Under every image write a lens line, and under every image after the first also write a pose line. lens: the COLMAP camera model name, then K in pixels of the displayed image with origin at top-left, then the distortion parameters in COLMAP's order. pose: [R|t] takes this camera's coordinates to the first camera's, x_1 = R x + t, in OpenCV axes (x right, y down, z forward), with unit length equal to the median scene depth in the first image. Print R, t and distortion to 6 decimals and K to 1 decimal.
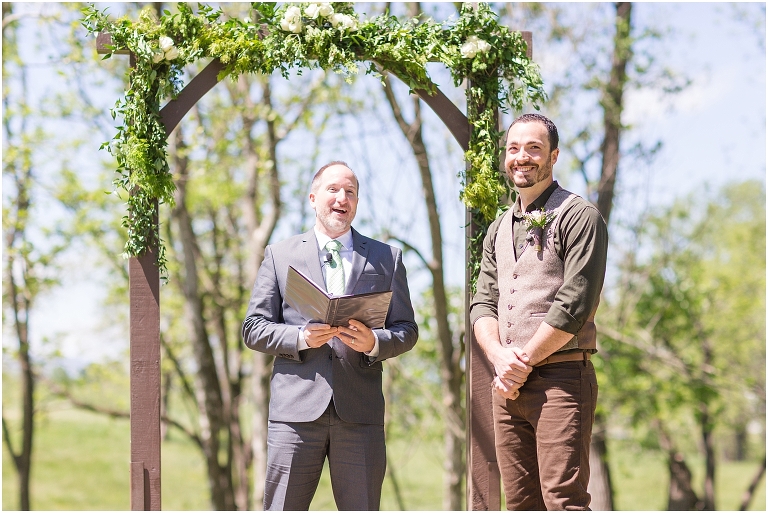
lens RADIAL K [[1882.4, 0, 384.1], [0, 1882.4, 256.9], [0, 0, 1]] dist [0.151067, 0.000000]
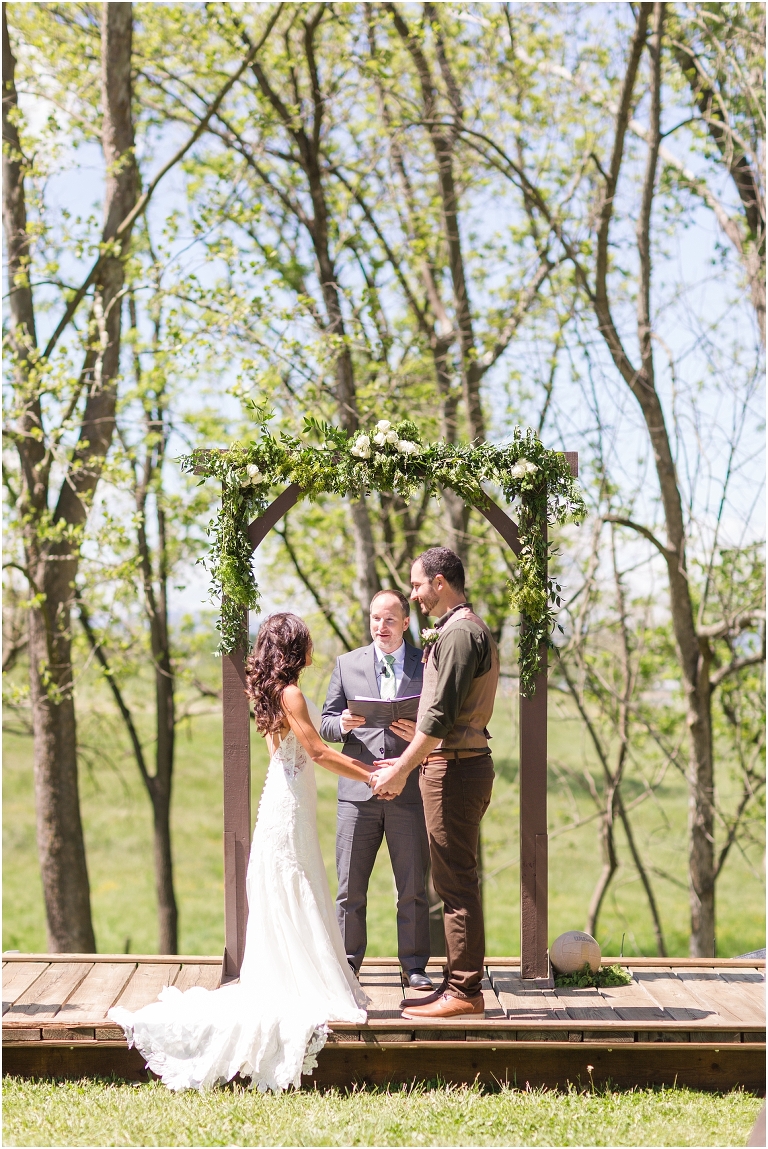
lens RADIAL K [[2816.2, 0, 383.8], [0, 2816.2, 573.7], [0, 0, 1]] dist [0.151067, 0.000000]
pose [[0.993890, -0.002175, -0.110354, 0.151625], [0.006179, 0.999335, 0.035947, -0.110293], [0.110203, -0.036409, 0.993242, -0.688973]]
